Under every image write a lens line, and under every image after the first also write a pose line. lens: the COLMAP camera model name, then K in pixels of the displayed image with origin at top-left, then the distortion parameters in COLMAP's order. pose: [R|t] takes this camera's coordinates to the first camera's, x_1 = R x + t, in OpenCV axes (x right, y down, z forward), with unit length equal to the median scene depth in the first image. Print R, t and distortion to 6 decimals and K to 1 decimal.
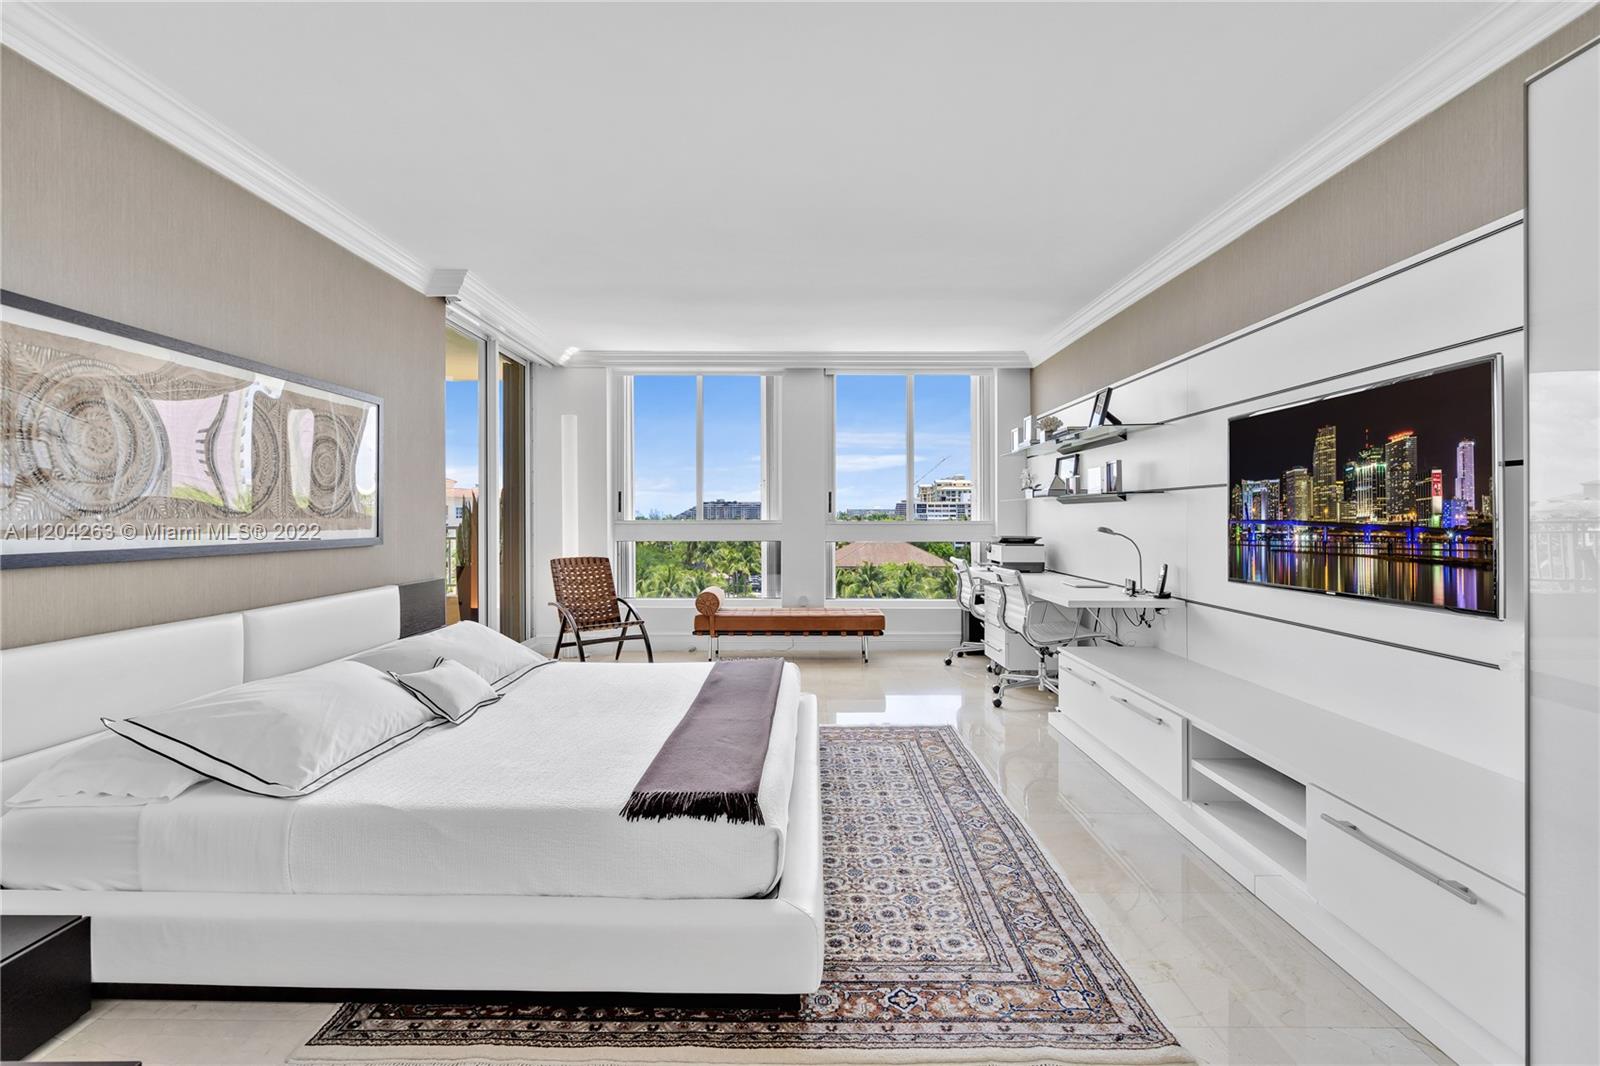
lens RADIAL K [[782.6, 0, 716.4], [0, 782.6, 521.0], [0, 0, 1]] dist [-0.001085, -0.000229]
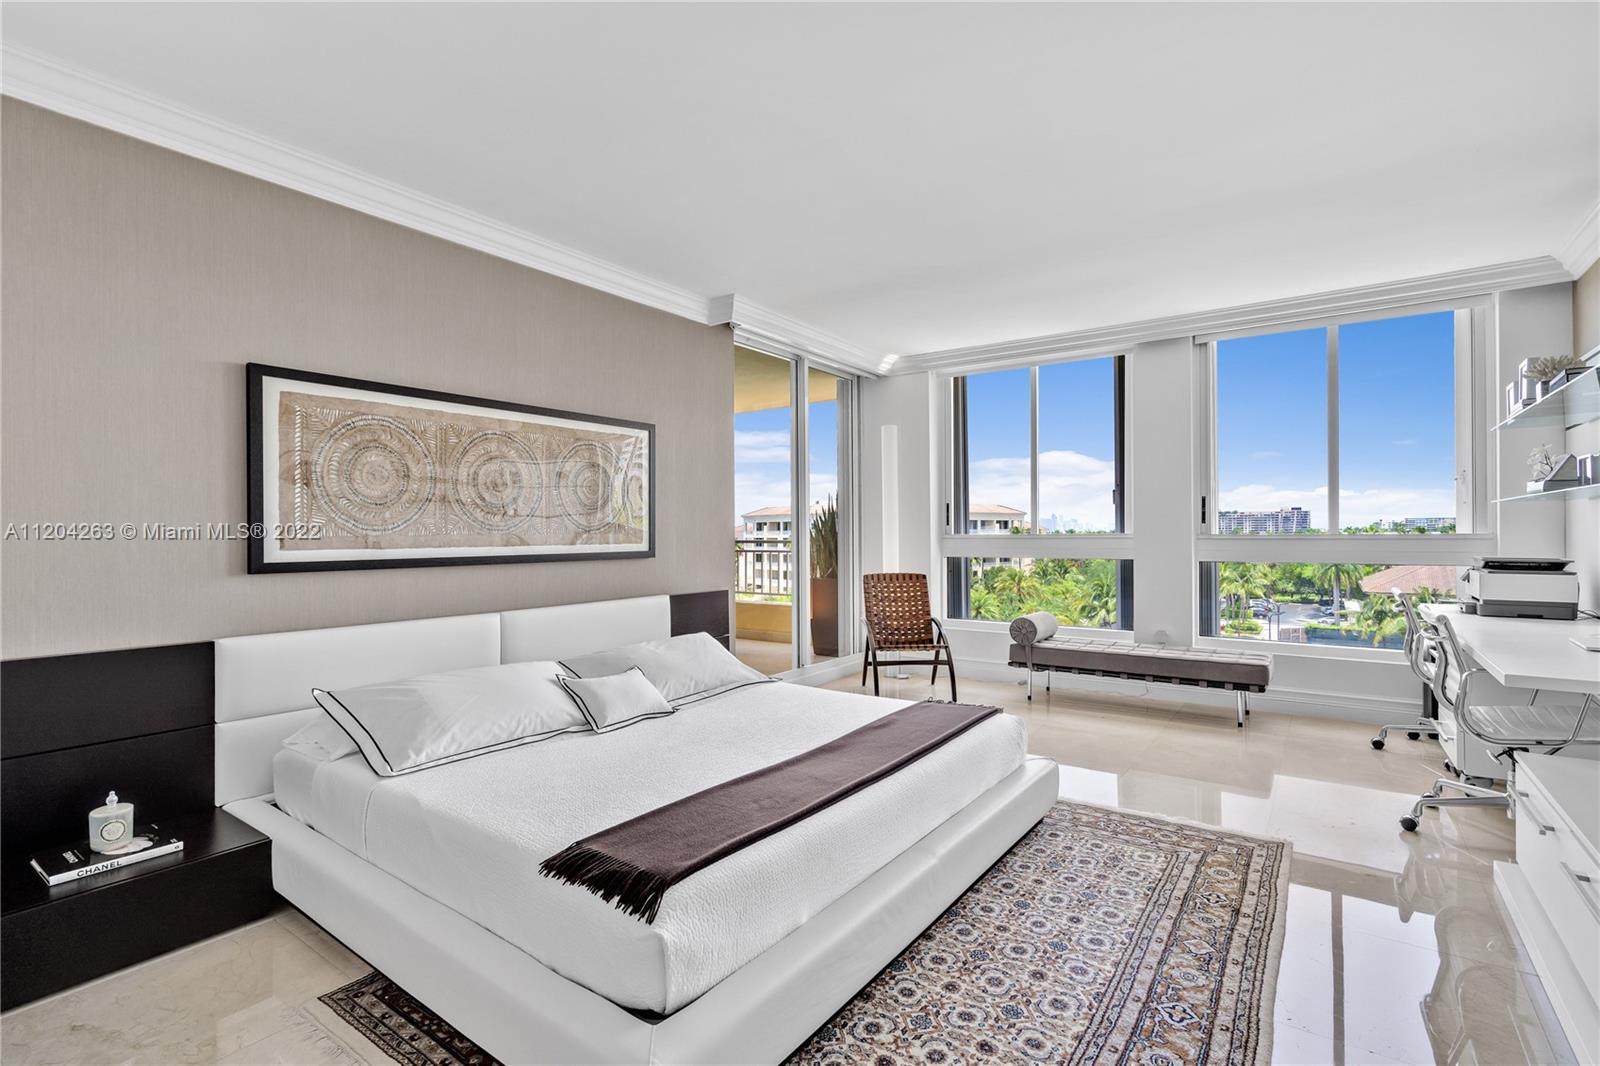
lens RADIAL K [[737.1, 0, 763.5], [0, 737.1, 535.4], [0, 0, 1]] dist [-0.001378, 0.000049]
pose [[0.817729, -0.003438, -0.575593, 0.381011], [0.003742, 0.999993, -0.000658, 0.000241], [0.575591, -0.001616, 0.817736, 0.304978]]
